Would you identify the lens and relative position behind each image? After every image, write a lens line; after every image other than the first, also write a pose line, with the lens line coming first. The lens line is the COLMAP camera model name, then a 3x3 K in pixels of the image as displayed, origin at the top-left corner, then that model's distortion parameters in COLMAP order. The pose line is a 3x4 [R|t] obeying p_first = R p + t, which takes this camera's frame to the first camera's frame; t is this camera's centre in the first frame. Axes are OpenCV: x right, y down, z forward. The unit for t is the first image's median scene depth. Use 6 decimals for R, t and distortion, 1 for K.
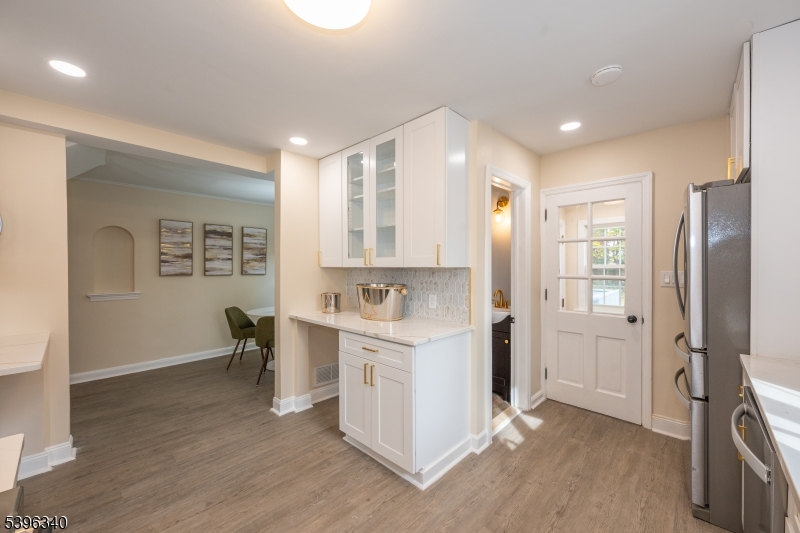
lens RADIAL K [[315.3, 0, 400.0], [0, 315.3, 266.5], [0, 0, 1]] dist [0.000304, 0.000114]
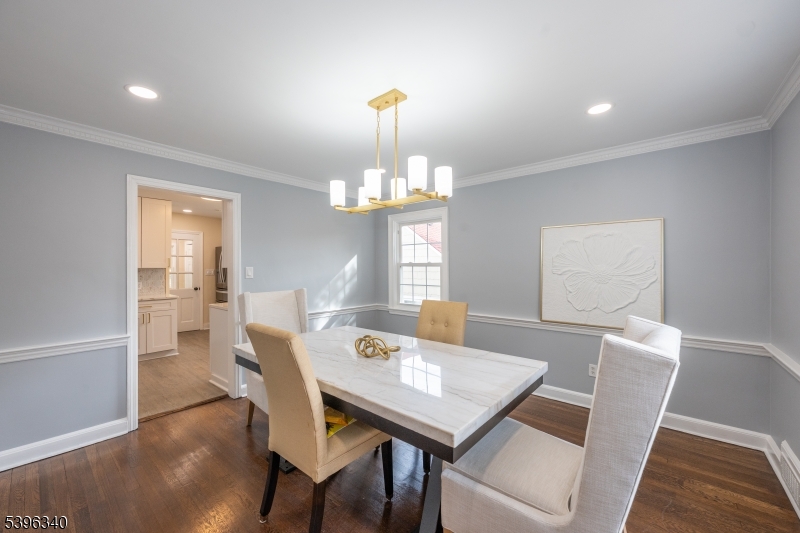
lens RADIAL K [[315.3, 0, 400.0], [0, 315.3, 266.5], [0, 0, 1]] dist [0.000304, 0.000114]
pose [[-0.055477, 0.006127, 0.998441, -1.988977], [0.004373, 0.999973, -0.005894, 0.011351], [-0.998450, 0.004039, -0.055502, -0.514667]]
